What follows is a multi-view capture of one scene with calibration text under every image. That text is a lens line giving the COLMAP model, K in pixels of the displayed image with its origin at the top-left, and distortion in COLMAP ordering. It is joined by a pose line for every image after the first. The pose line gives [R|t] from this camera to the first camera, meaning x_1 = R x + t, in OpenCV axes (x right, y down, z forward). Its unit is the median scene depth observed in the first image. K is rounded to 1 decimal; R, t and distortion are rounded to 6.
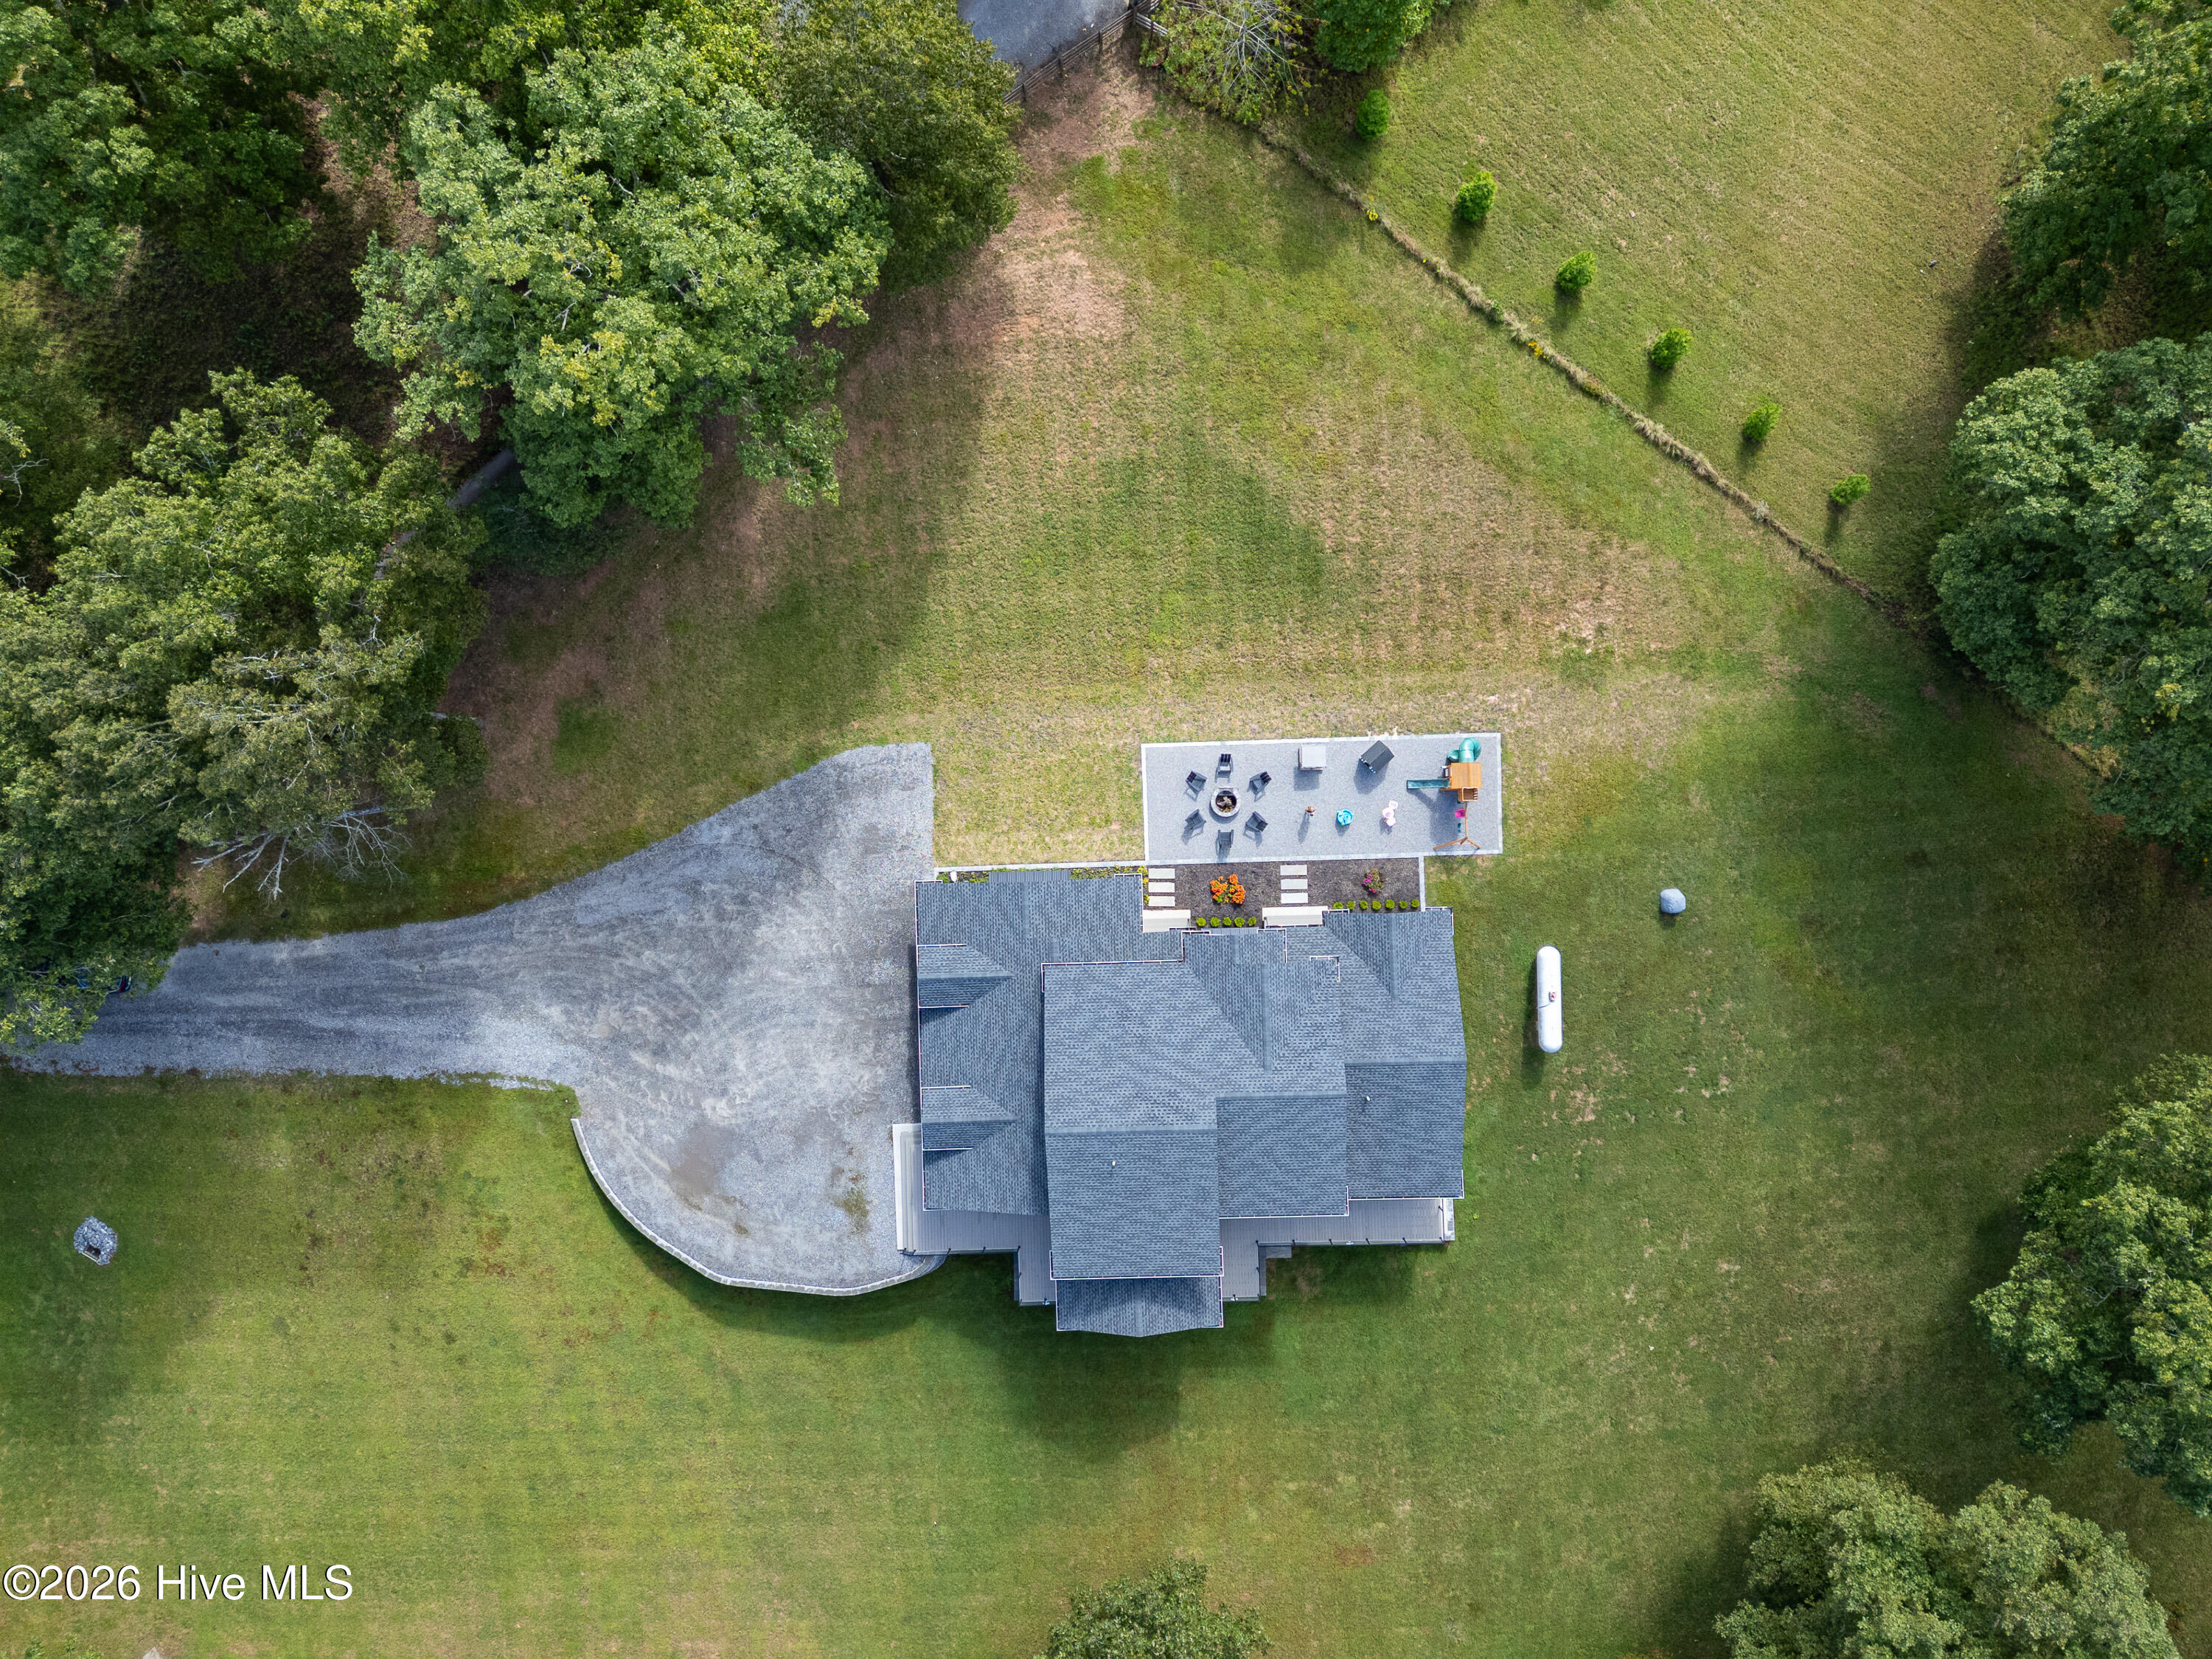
lens RADIAL K [[1429.8, 0, 1106.0], [0, 1429.8, 829.5], [0, 0, 1]] dist [0.064036, -0.054502]
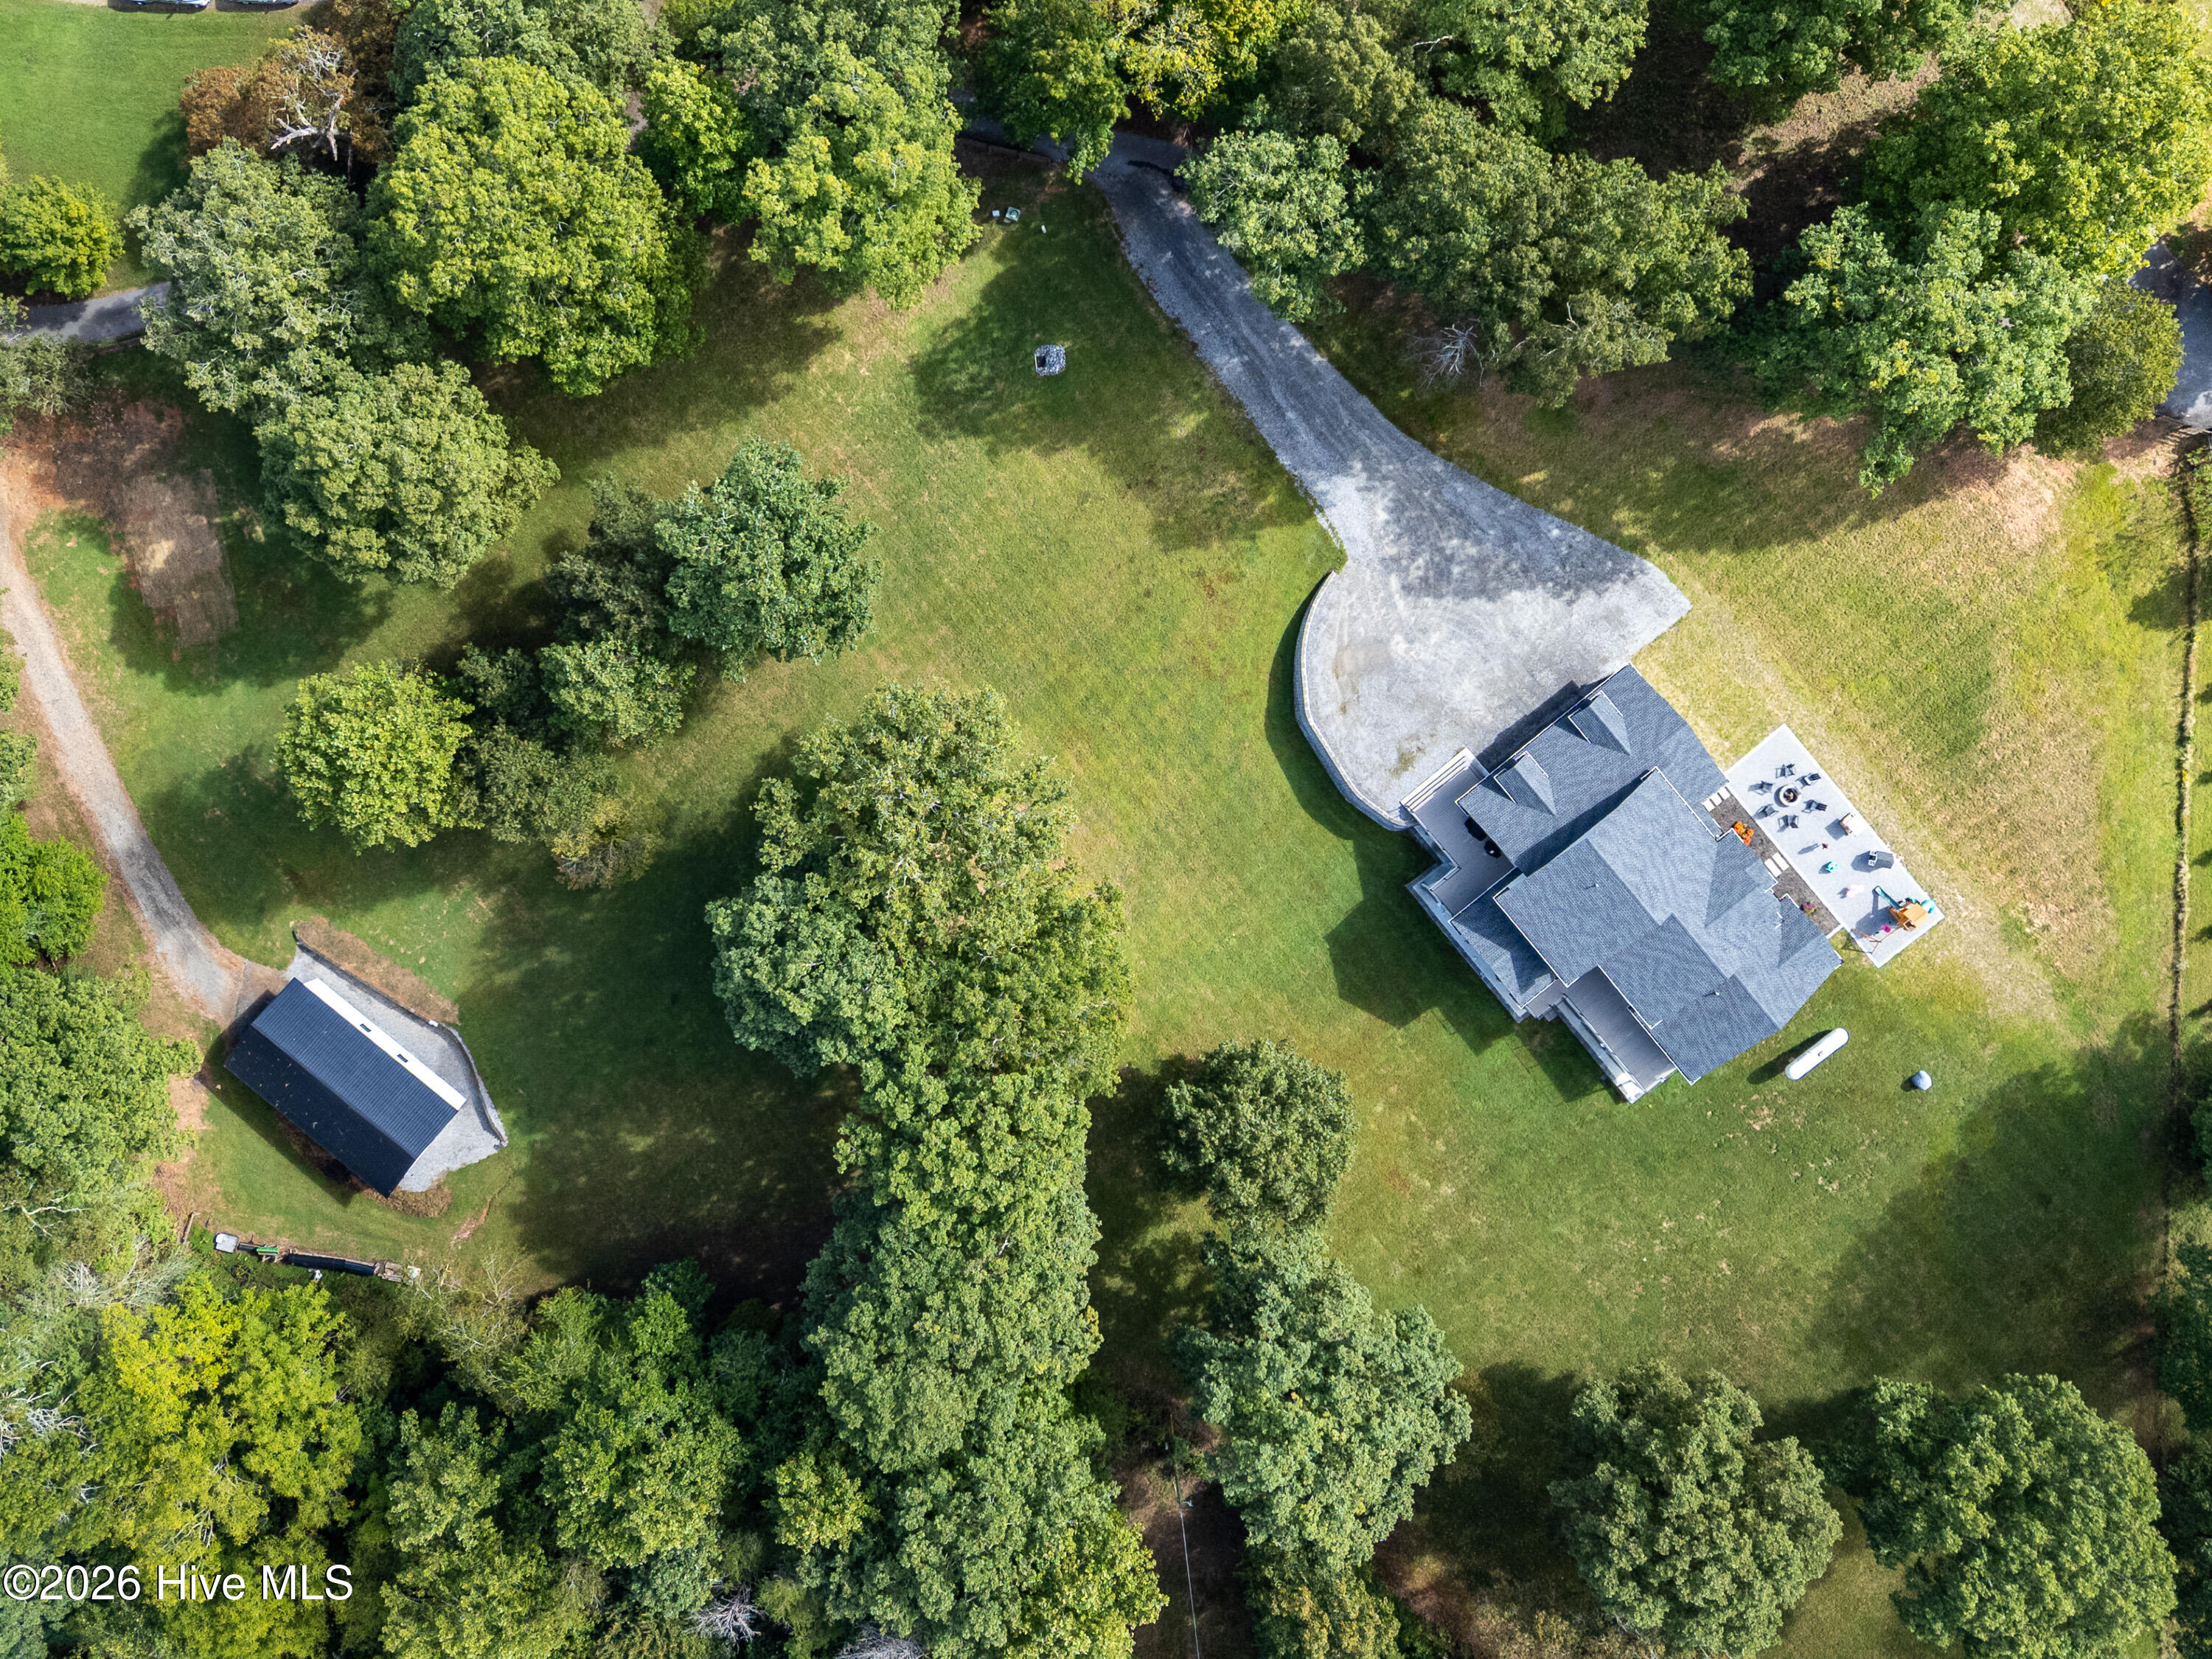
lens RADIAL K [[1633.6, 0, 1106.2], [0, 1633.6, 658.9], [0, 0, 1]] dist [0.023733, -0.002073]
pose [[0.610724, 0.791840, 0.002407, -0.450510], [-0.791646, 0.610500, 0.024203, 0.403001], [0.017696, -0.016687, 0.999704, -0.663573]]
